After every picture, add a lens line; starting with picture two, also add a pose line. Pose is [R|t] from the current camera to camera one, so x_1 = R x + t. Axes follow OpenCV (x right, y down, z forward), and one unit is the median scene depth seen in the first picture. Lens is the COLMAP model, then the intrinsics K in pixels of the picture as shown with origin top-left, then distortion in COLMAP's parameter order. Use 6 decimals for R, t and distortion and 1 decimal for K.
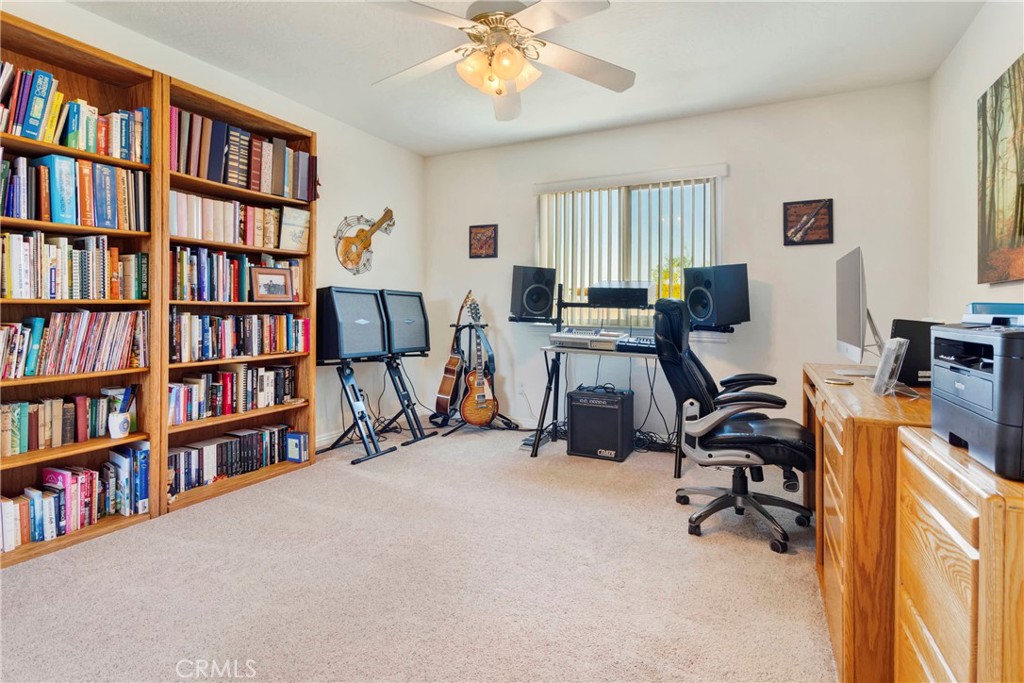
lens RADIAL K [[482.5, 0, 514.2], [0, 482.5, 319.6], [0, 0, 1]] dist [-0.000022, 0.001174]
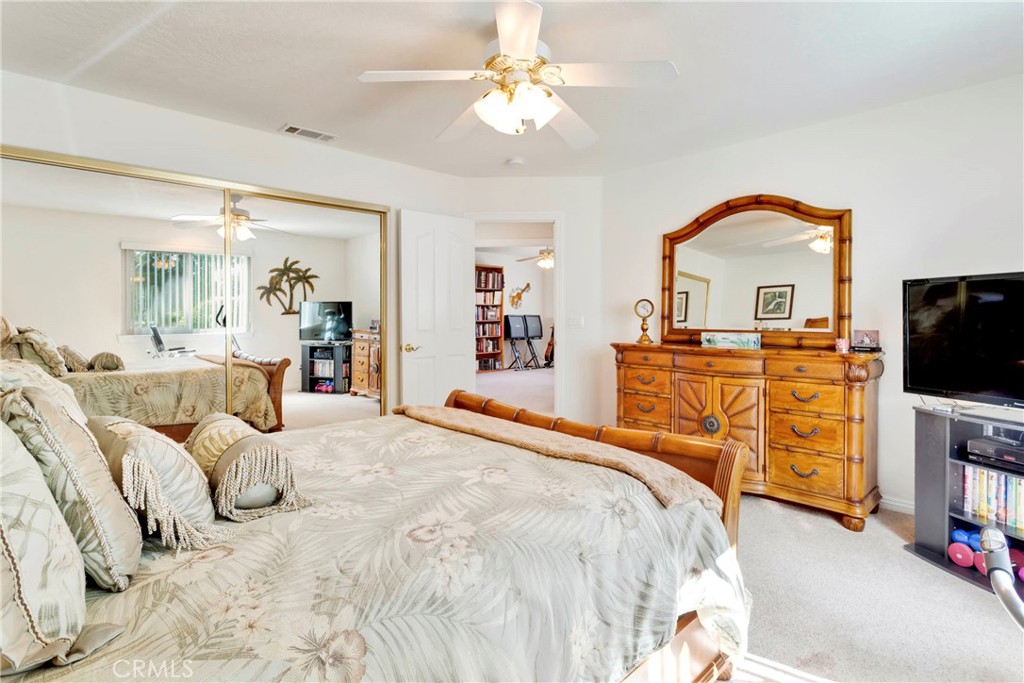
lens RADIAL K [[504.7, 0, 510.4], [0, 504.7, 334.8], [0, 0, 1]] dist [0.000570, 0.000026]
pose [[0.941586, -0.003724, -0.336751, 0.761705], [0.006948, 0.999941, 0.008369, 0.035945], [0.336700, -0.010220, 0.941556, -2.152469]]
